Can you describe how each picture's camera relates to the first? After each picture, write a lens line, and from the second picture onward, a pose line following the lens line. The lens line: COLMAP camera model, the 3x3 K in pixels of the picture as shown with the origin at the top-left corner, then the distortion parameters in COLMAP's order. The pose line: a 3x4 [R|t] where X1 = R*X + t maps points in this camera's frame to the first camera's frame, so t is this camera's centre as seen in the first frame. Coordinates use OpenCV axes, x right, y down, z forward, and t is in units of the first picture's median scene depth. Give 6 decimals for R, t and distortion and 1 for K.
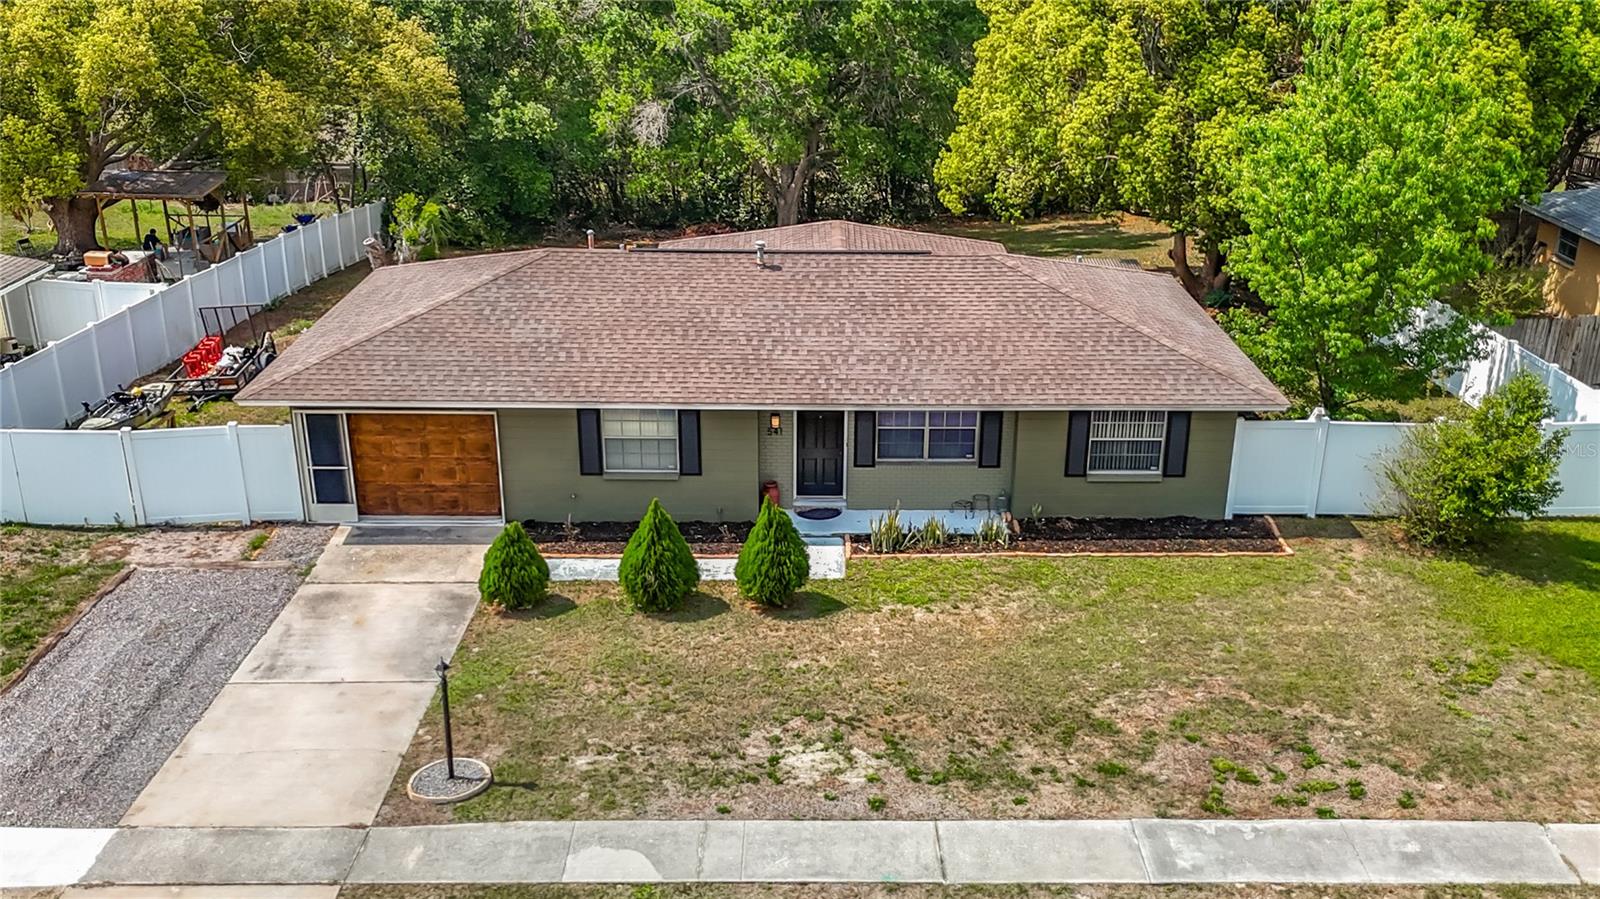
lens RADIAL K [[1523.3, 0, 835.3], [0, 1523.3, 524.0], [0, 0, 1]] dist [0.118988, -0.248374]
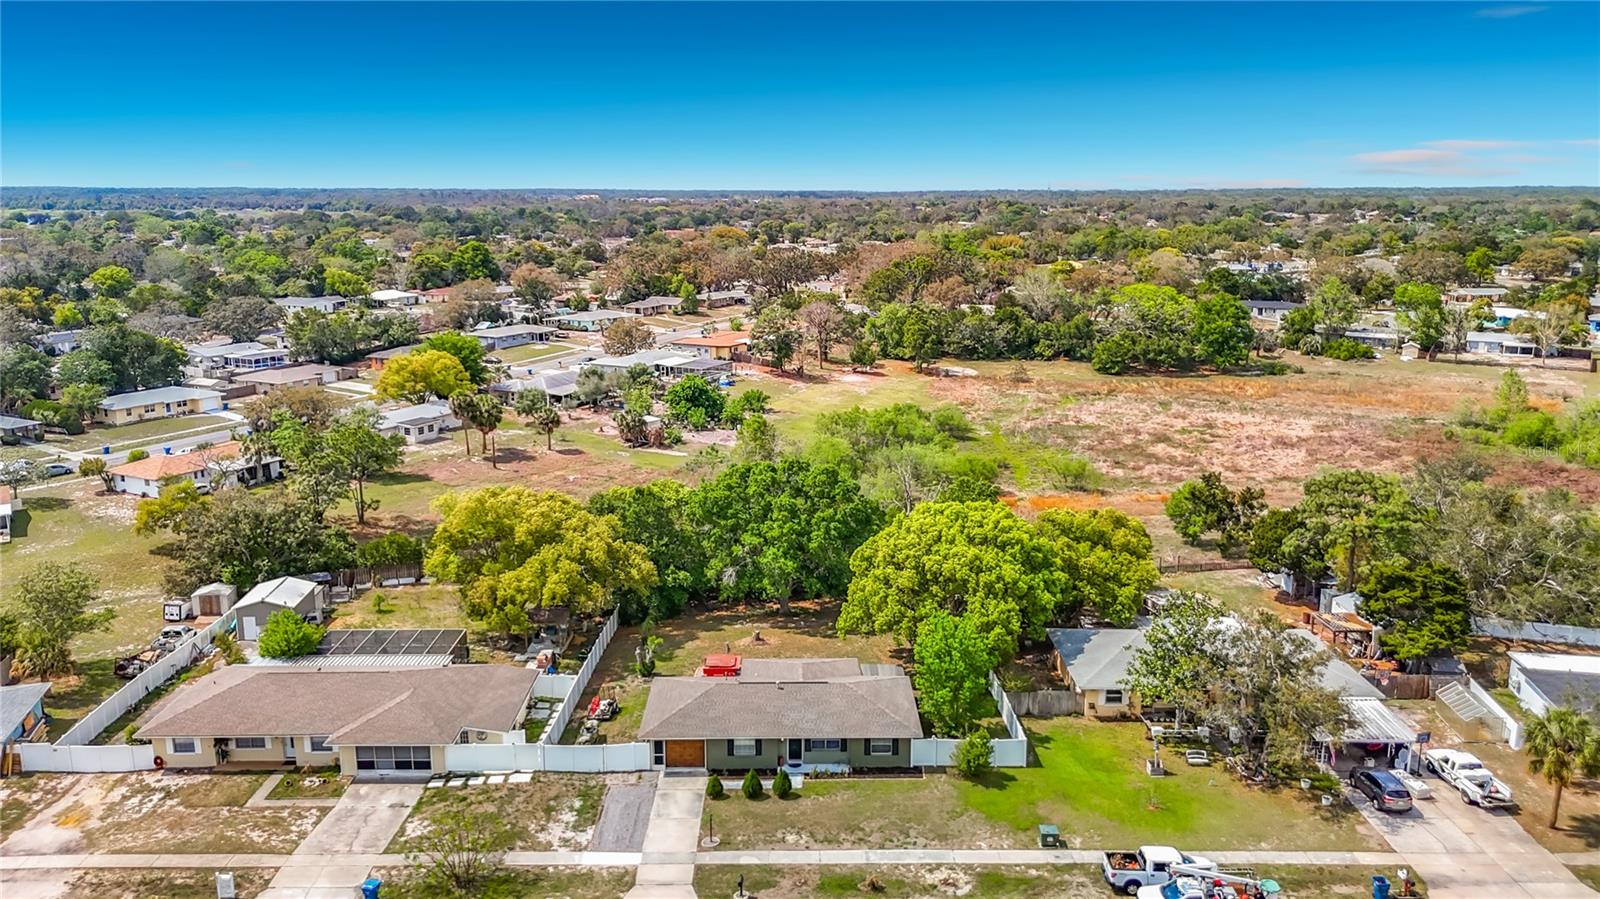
lens RADIAL K [[1191.6, 0, 797.9], [0, 1191.6, 435.4], [0, 0, 1]] dist [0.138835, -0.328448]
pose [[0.999816, -0.010630, -0.015993, 0.050127], [0.007382, 0.981577, -0.190924, -0.233884], [0.017728, 0.190771, 0.981475, -1.927245]]
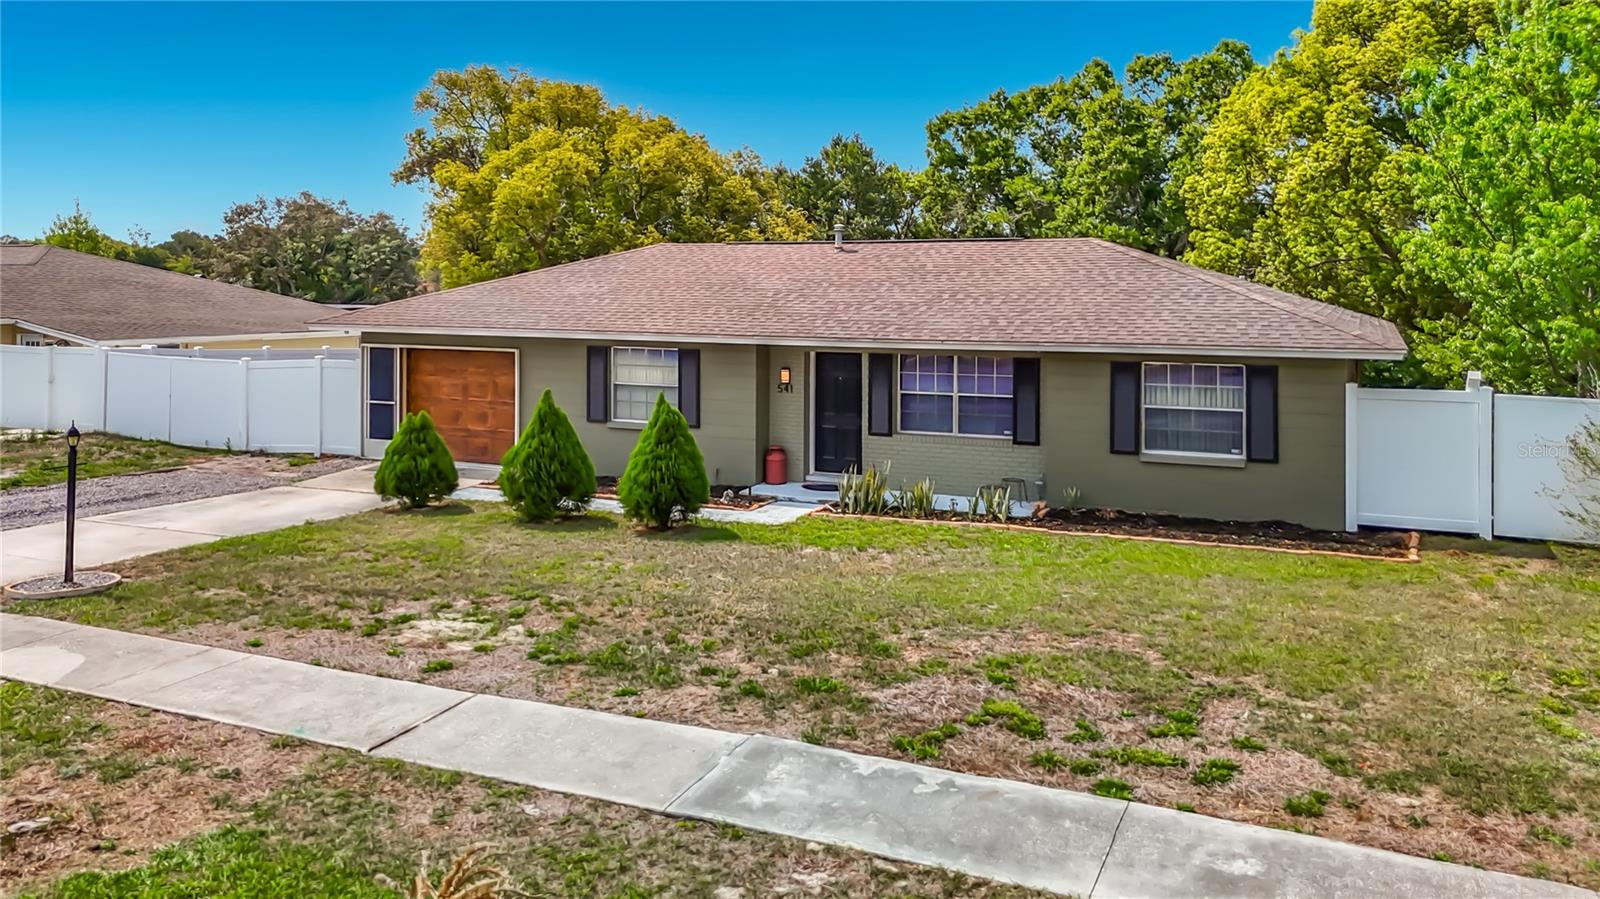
lens RADIAL K [[1229.5, 0, 800.8], [0, 1229.5, 294.3], [0, 0, 1]] dist [0.067684, -0.067245]
pose [[0.903745, -0.001259, -0.428070, 0.284592], [-0.161294, 0.925293, -0.343246, 0.137881], [0.396522, 0.379251, 0.836026, 0.395153]]
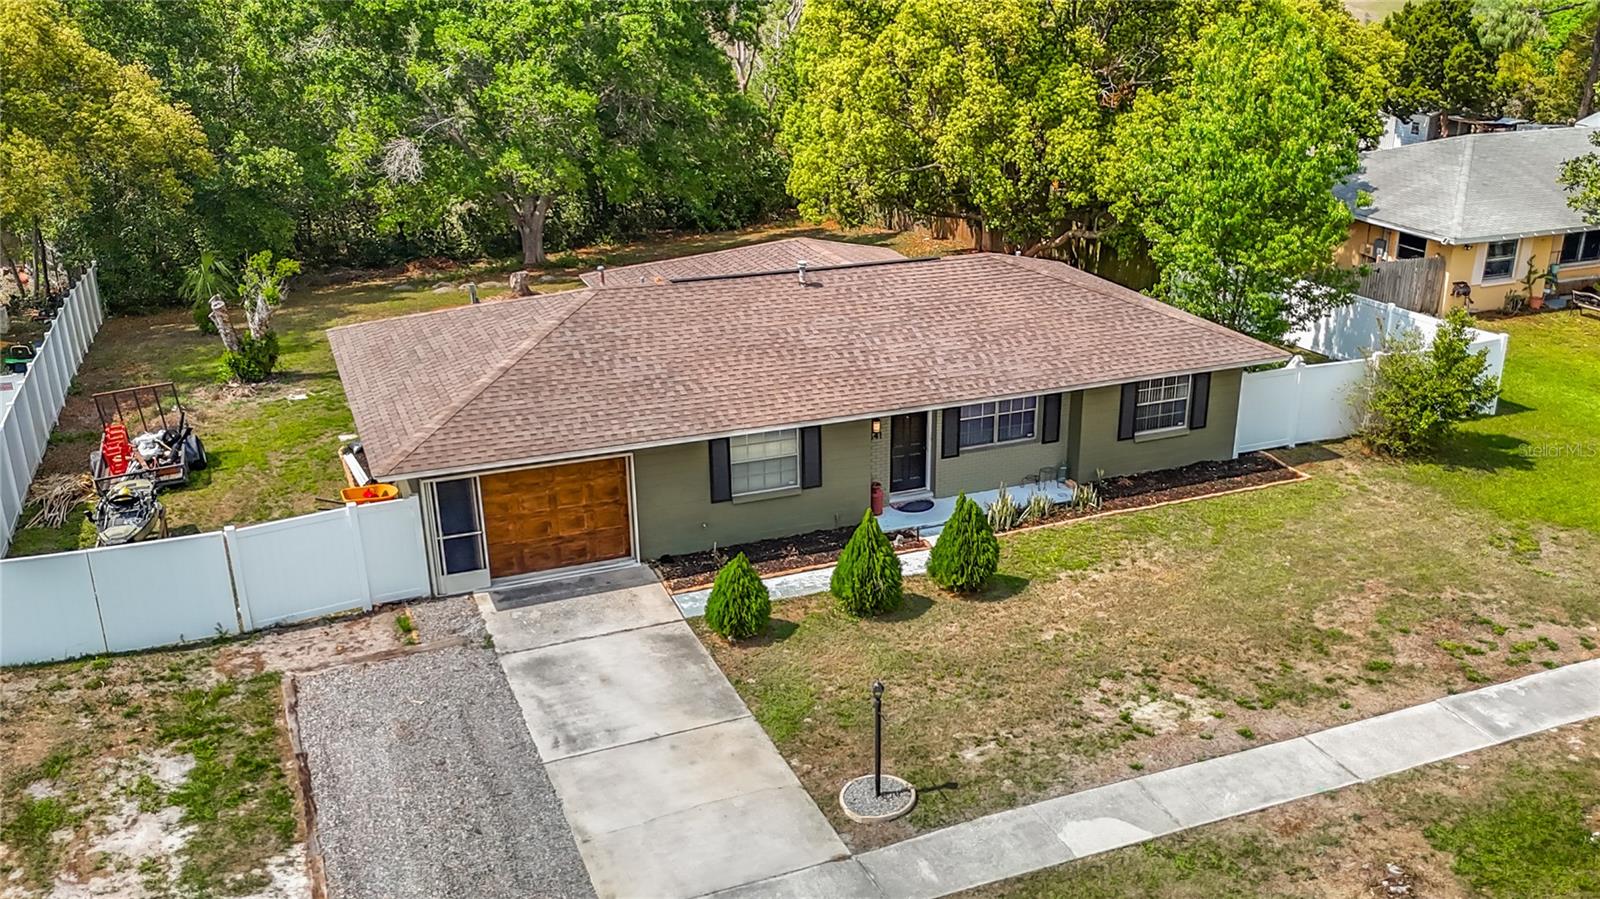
lens RADIAL K [[1419.5, 0, 902.8], [0, 1419.5, 518.5], [0, 0, 1]] dist [0.086130, -0.110470]
pose [[0.917071, -0.154839, 0.367431, -0.408084], [0.153436, 0.987600, 0.033224, -0.034806], [-0.368019, 0.025908, 0.929457, 0.074483]]
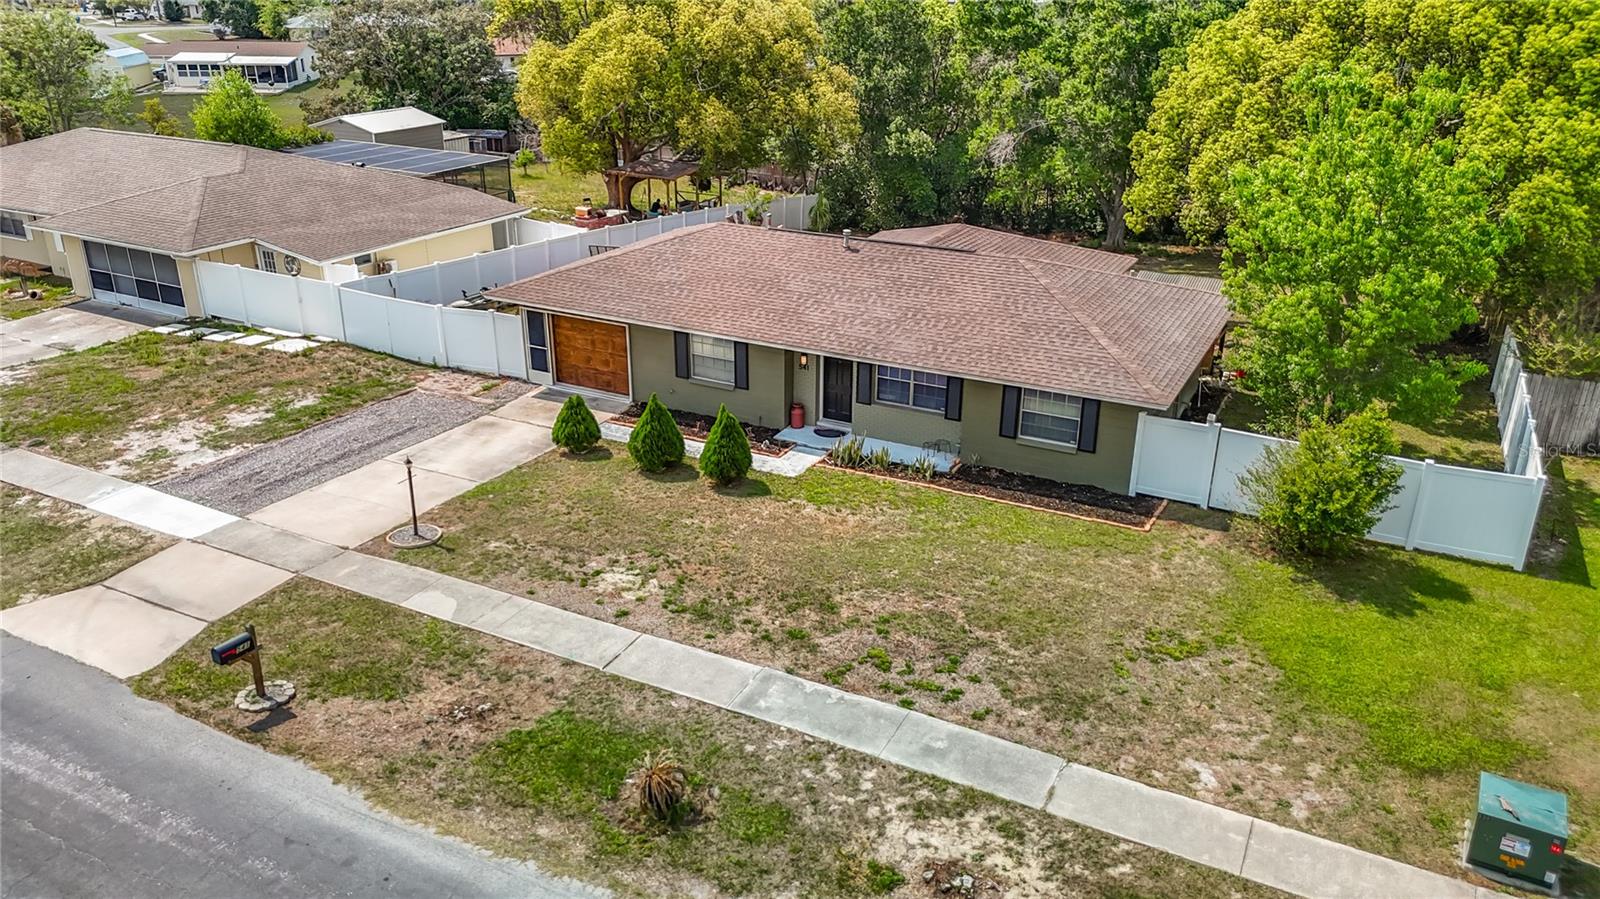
lens RADIAL K [[1173.6, 0, 800.0], [0, 1173.6, 449.5], [0, 0, 1]] dist [0.098779, -0.116289]
pose [[0.879605, 0.177910, -0.441185, 0.447205], [-0.182347, 0.982690, 0.032722, -0.022633], [0.439369, 0.051666, 0.896820, 0.062590]]
